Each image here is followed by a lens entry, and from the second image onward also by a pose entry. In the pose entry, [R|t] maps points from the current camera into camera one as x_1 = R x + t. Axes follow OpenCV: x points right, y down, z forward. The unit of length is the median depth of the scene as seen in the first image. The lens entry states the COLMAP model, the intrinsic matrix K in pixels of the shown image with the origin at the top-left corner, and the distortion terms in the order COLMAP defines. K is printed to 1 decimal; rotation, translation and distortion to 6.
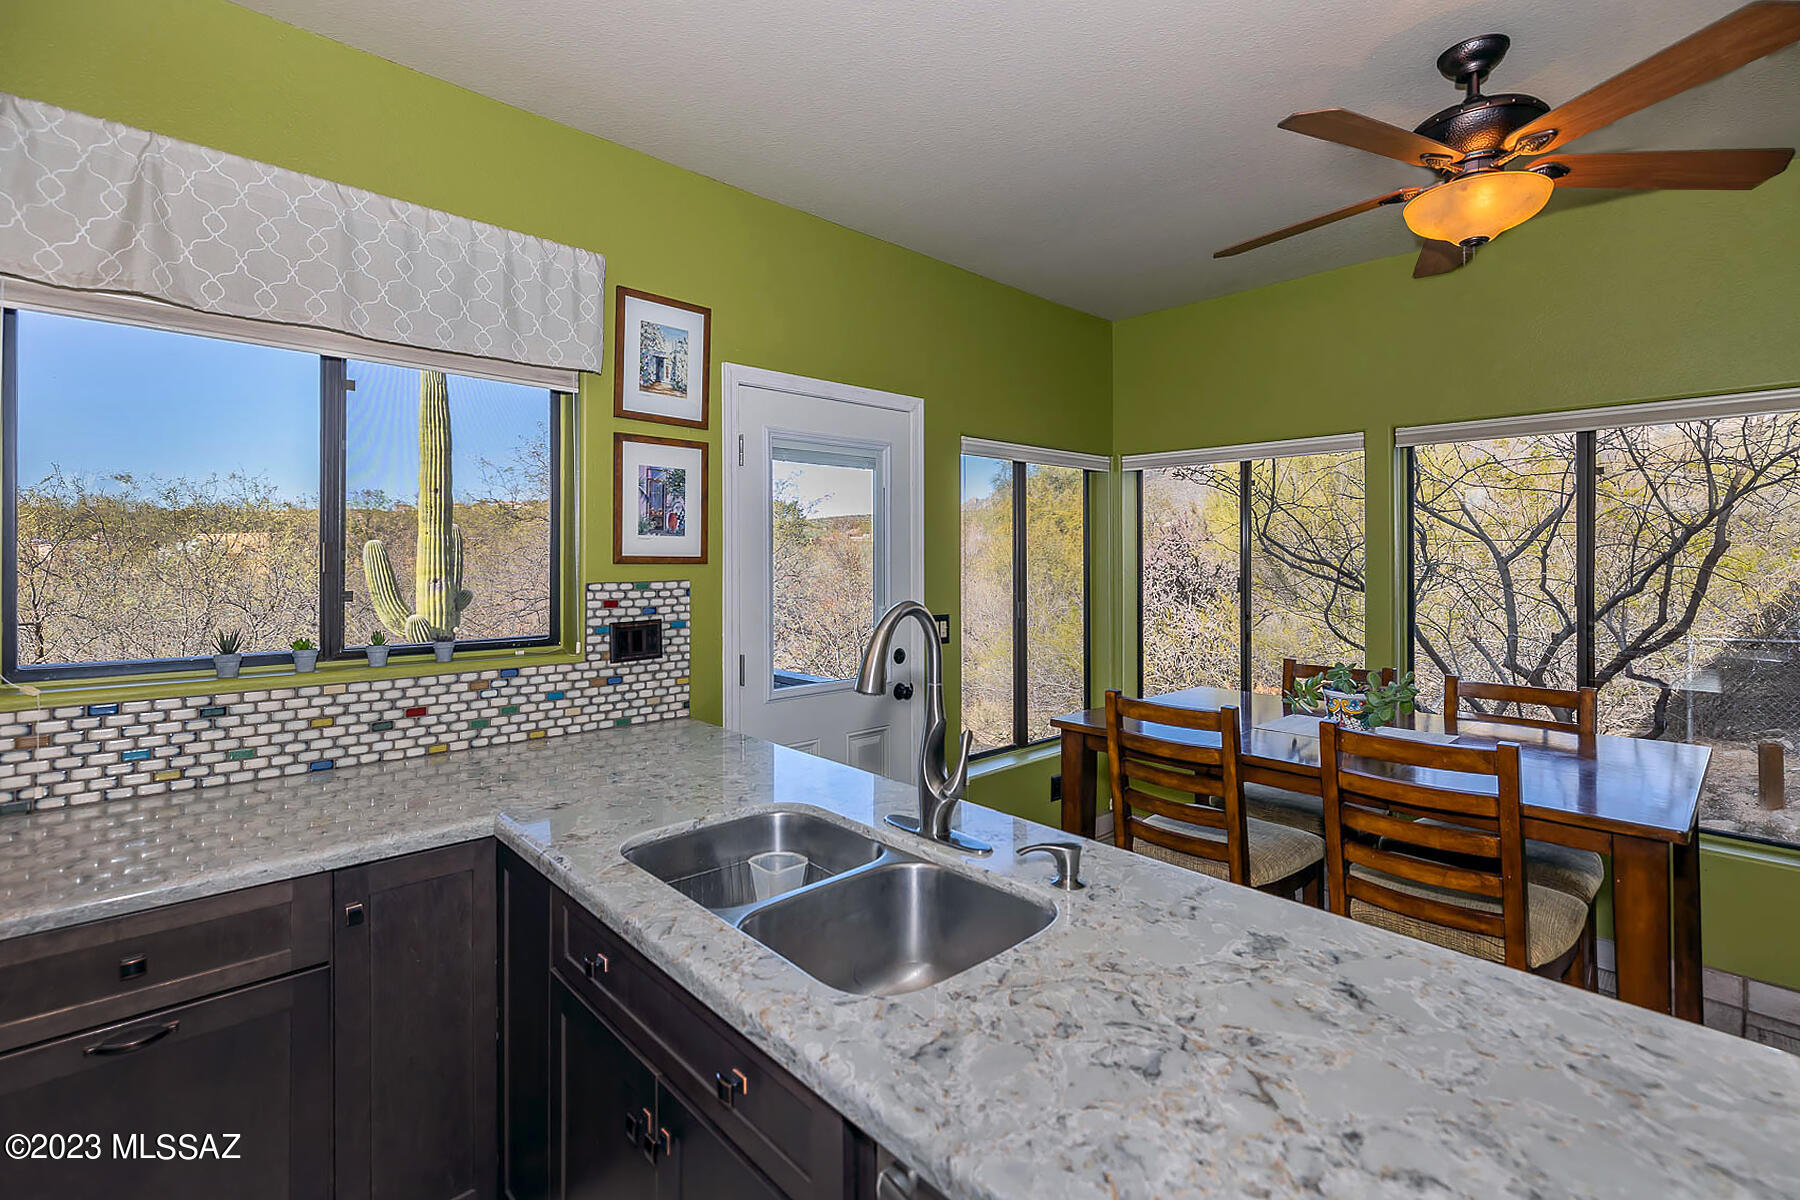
lens RADIAL K [[824.9, 0, 892.3], [0, 824.9, 582.0], [0, 0, 1]] dist [0.001198, 0.000565]
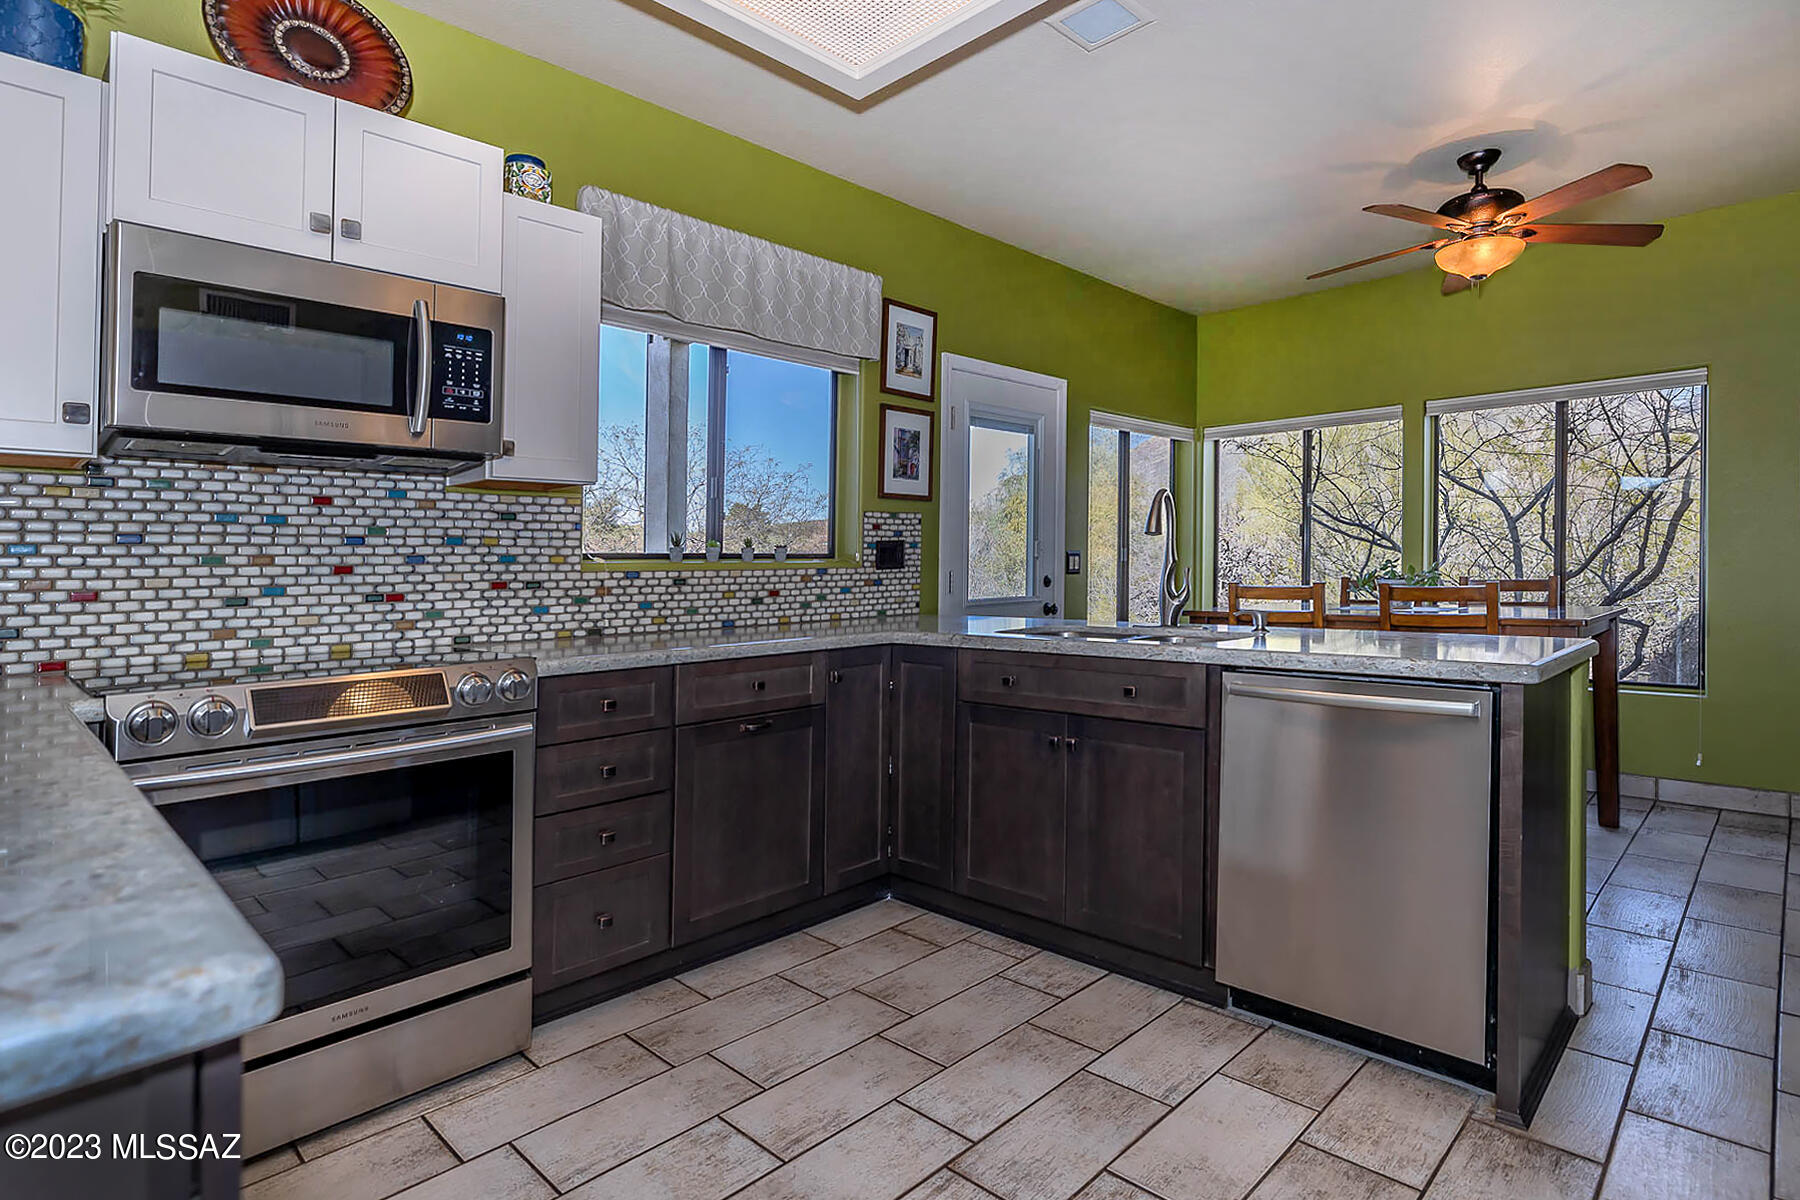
lens RADIAL K [[907.5, 0, 904.8], [0, 907.5, 623.0], [0, 0, 1]] dist [0.000762, 0.000360]
pose [[0.999383, -0.010960, 0.033360, -0.340508], [0.009734, 0.999280, 0.036675, 0.130895], [-0.033738, -0.036328, 0.998770, -0.536329]]
